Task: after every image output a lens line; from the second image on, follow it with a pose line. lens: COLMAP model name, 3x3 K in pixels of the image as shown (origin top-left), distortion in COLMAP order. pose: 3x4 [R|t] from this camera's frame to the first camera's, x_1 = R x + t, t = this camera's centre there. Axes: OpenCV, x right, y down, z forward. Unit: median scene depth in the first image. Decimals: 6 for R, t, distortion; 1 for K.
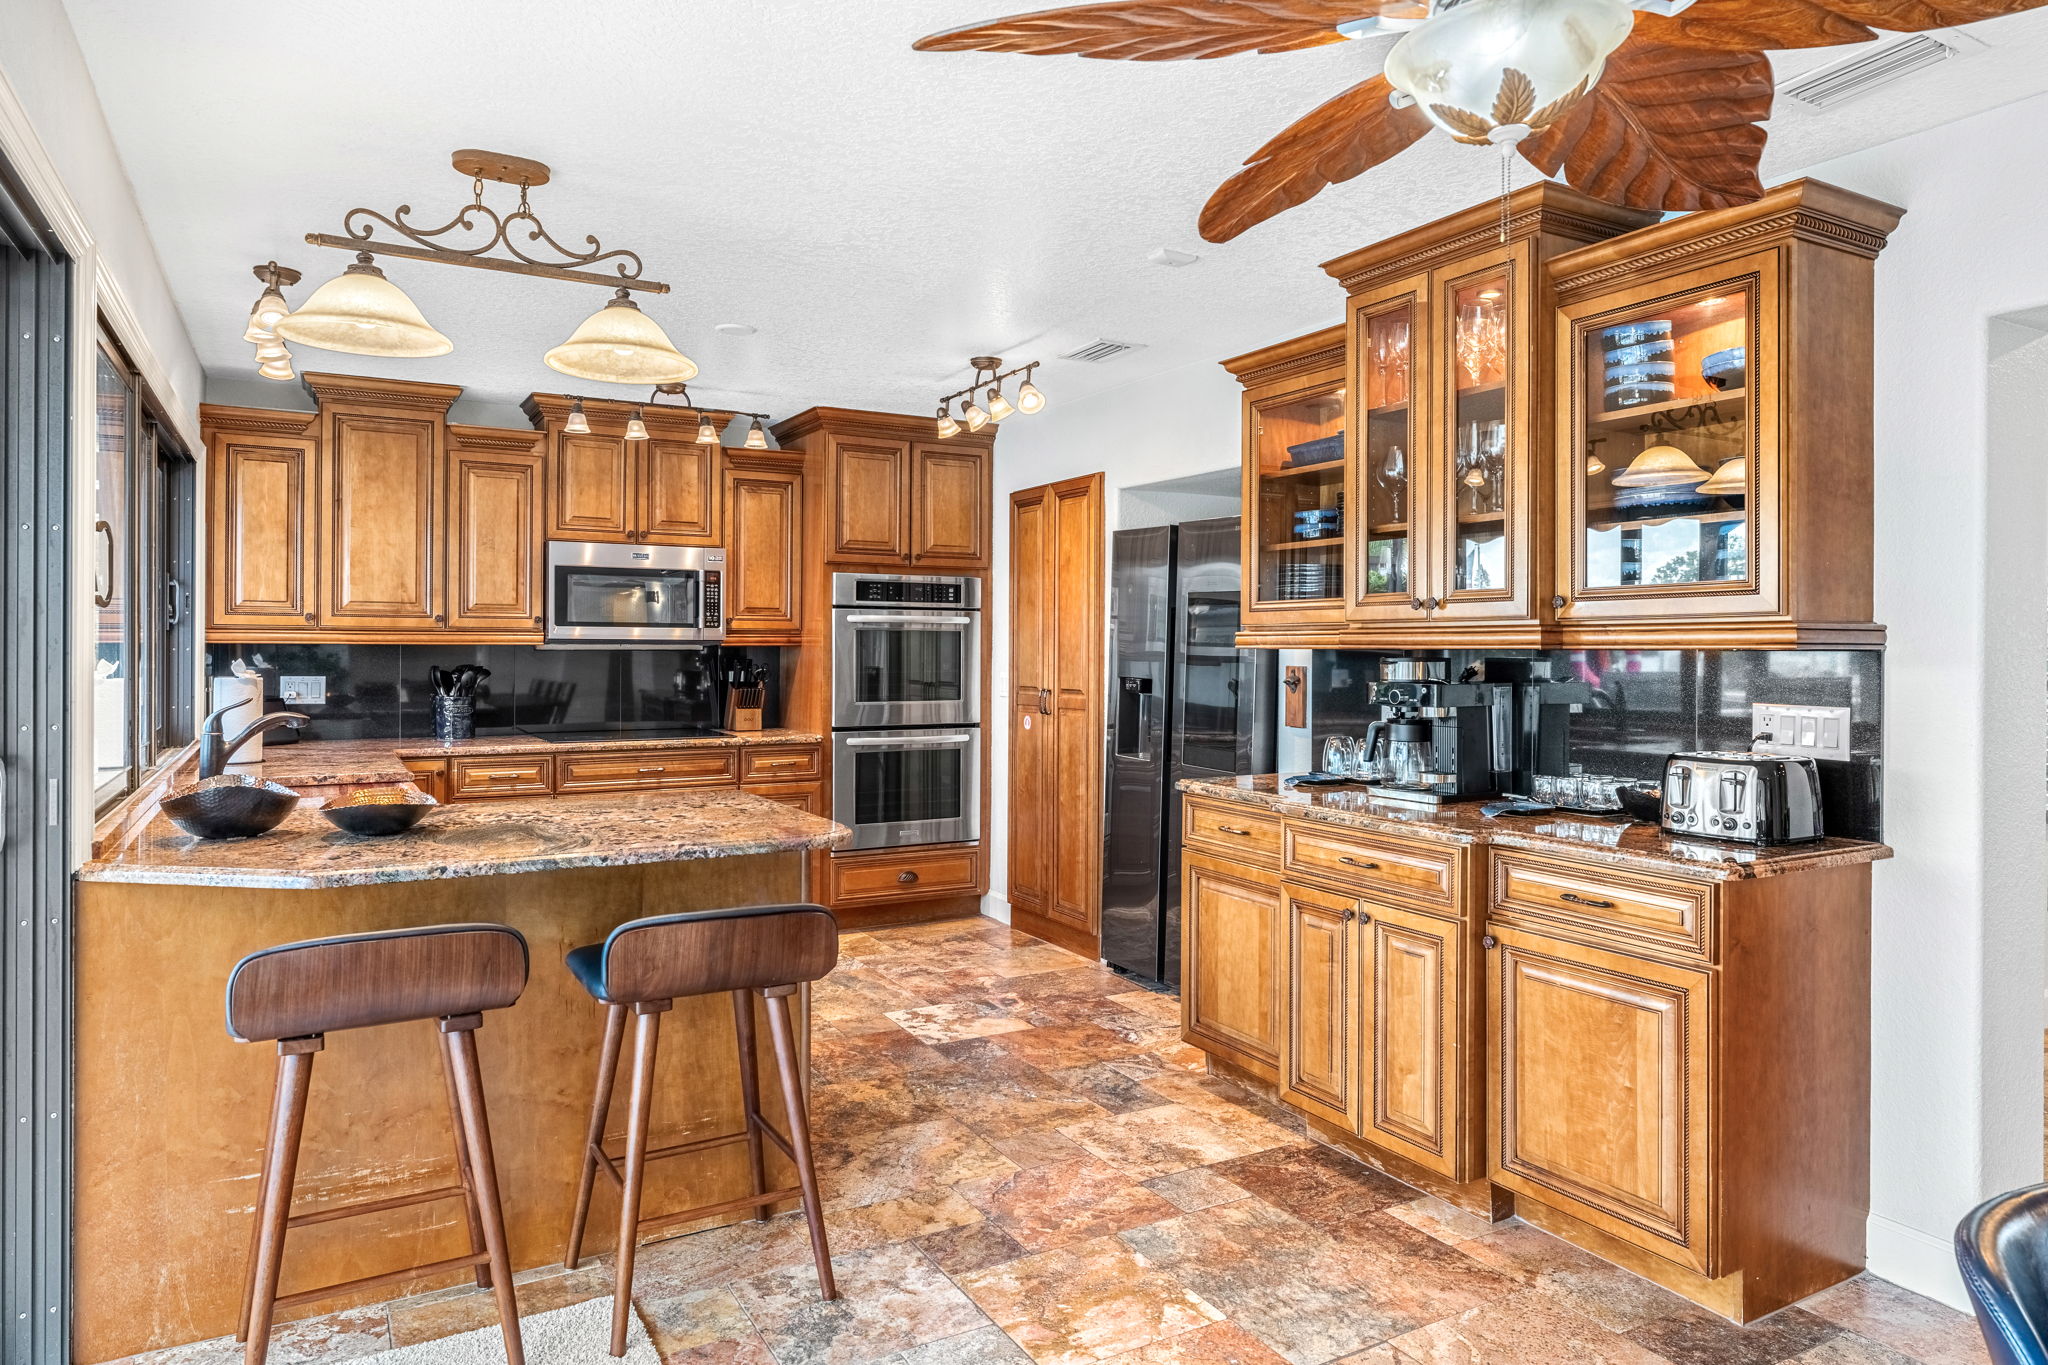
lens RADIAL K [[1257.5, 0, 1024.0], [0, 1257.5, 682.5], [0, 0, 1]] dist [0.001728, 0.000249]
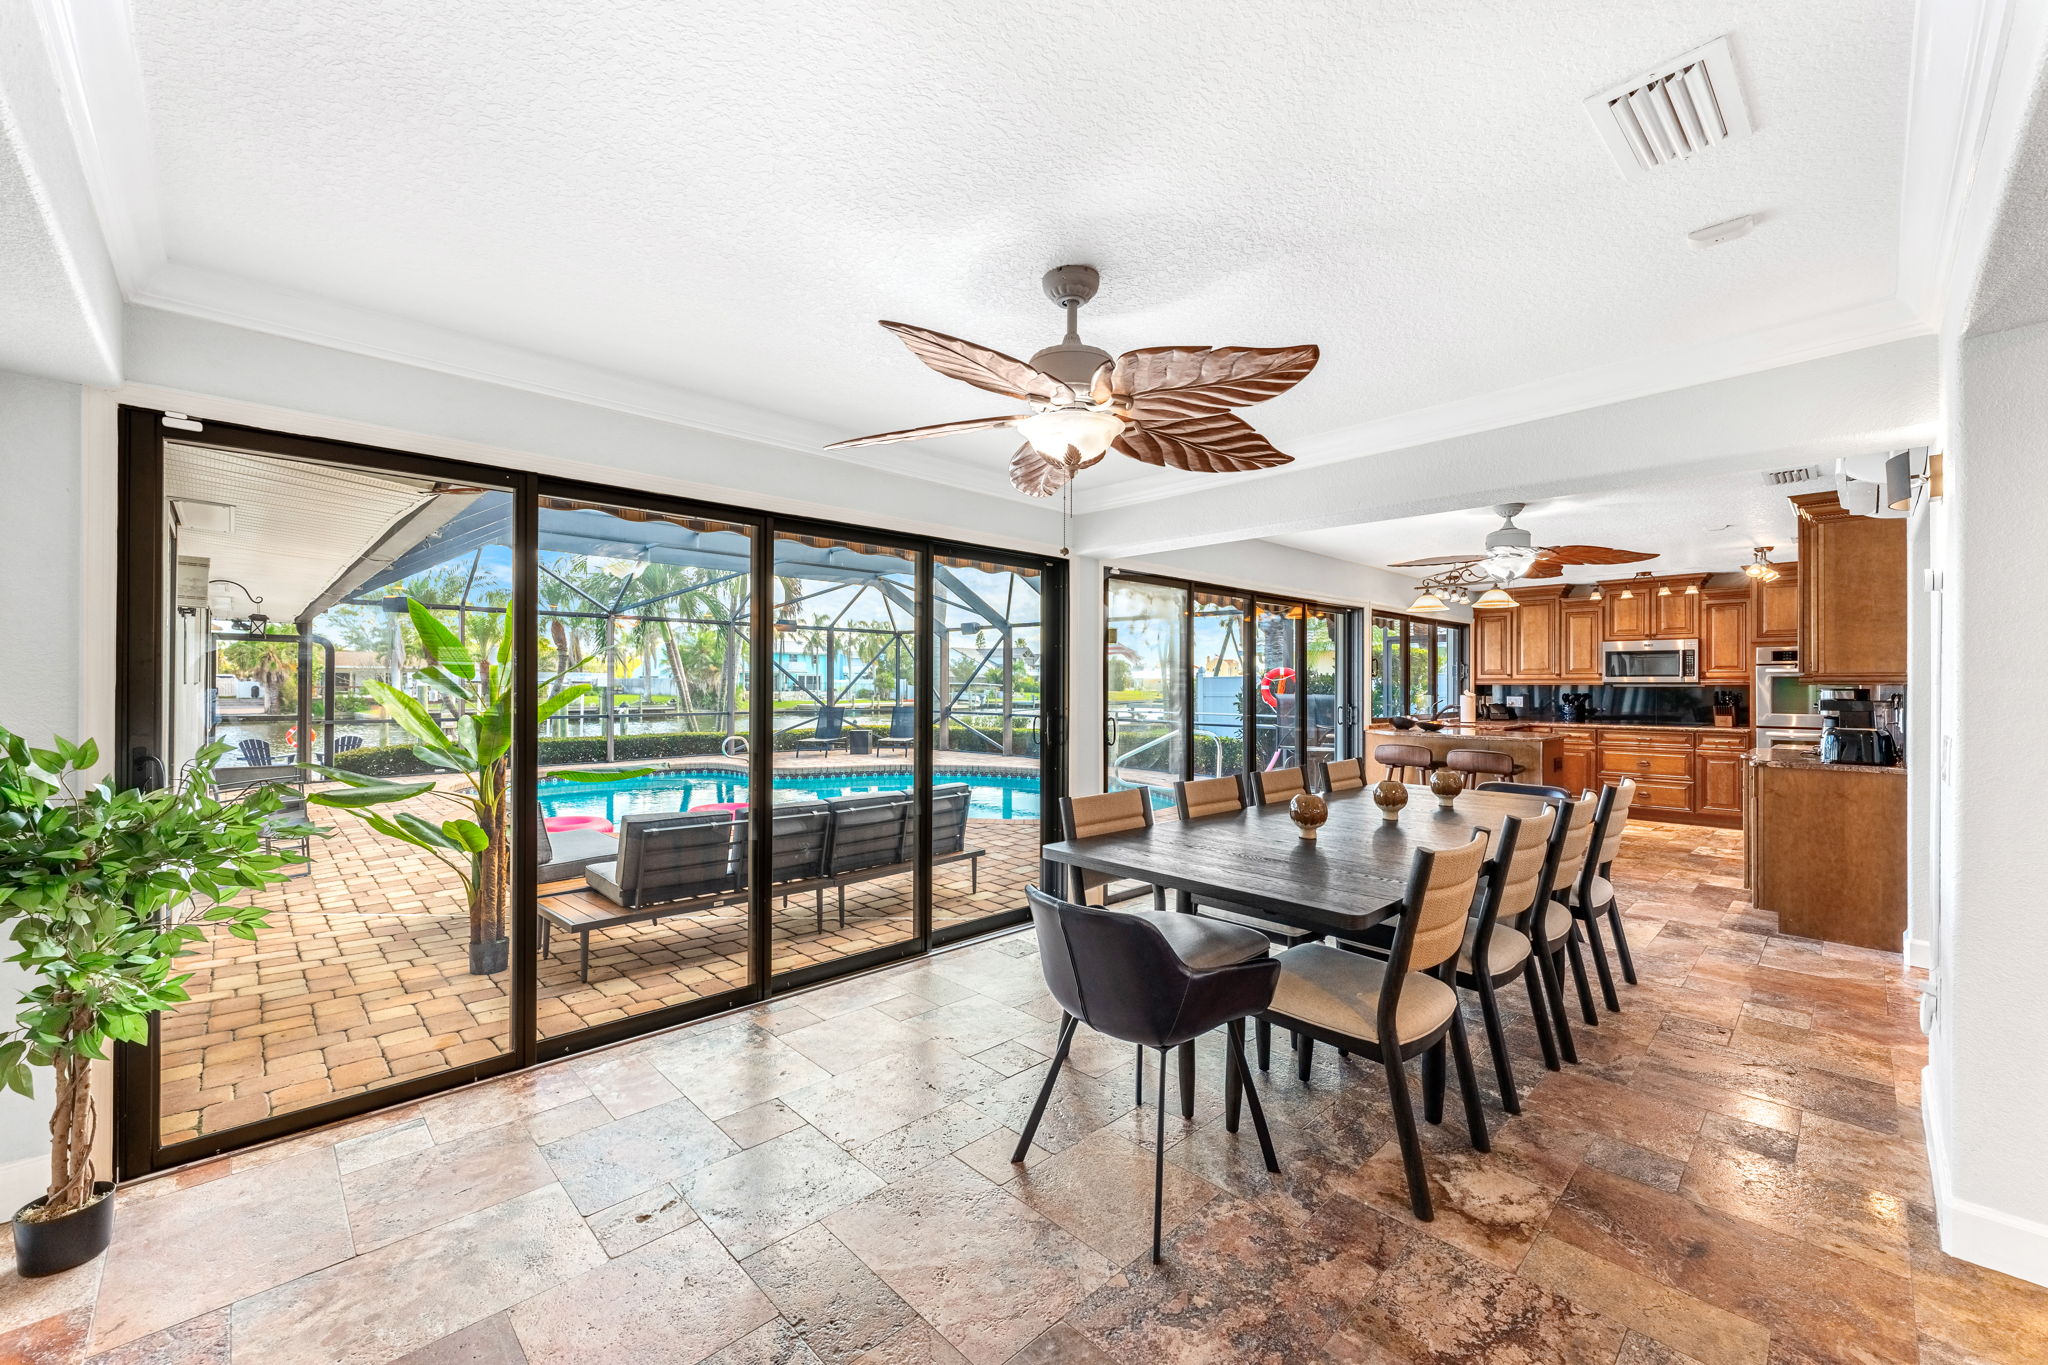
lens RADIAL K [[824.6, 0, 1029.2], [0, 824.6, 682.0], [0, 0, 1]] dist [0.001510, 0.000200]
pose [[0.243123, -0.006230, -0.969976, 0.847334], [-0.028594, 0.999499, -0.013587, 0.017325], [0.969574, 0.031039, 0.242823, -0.434361]]
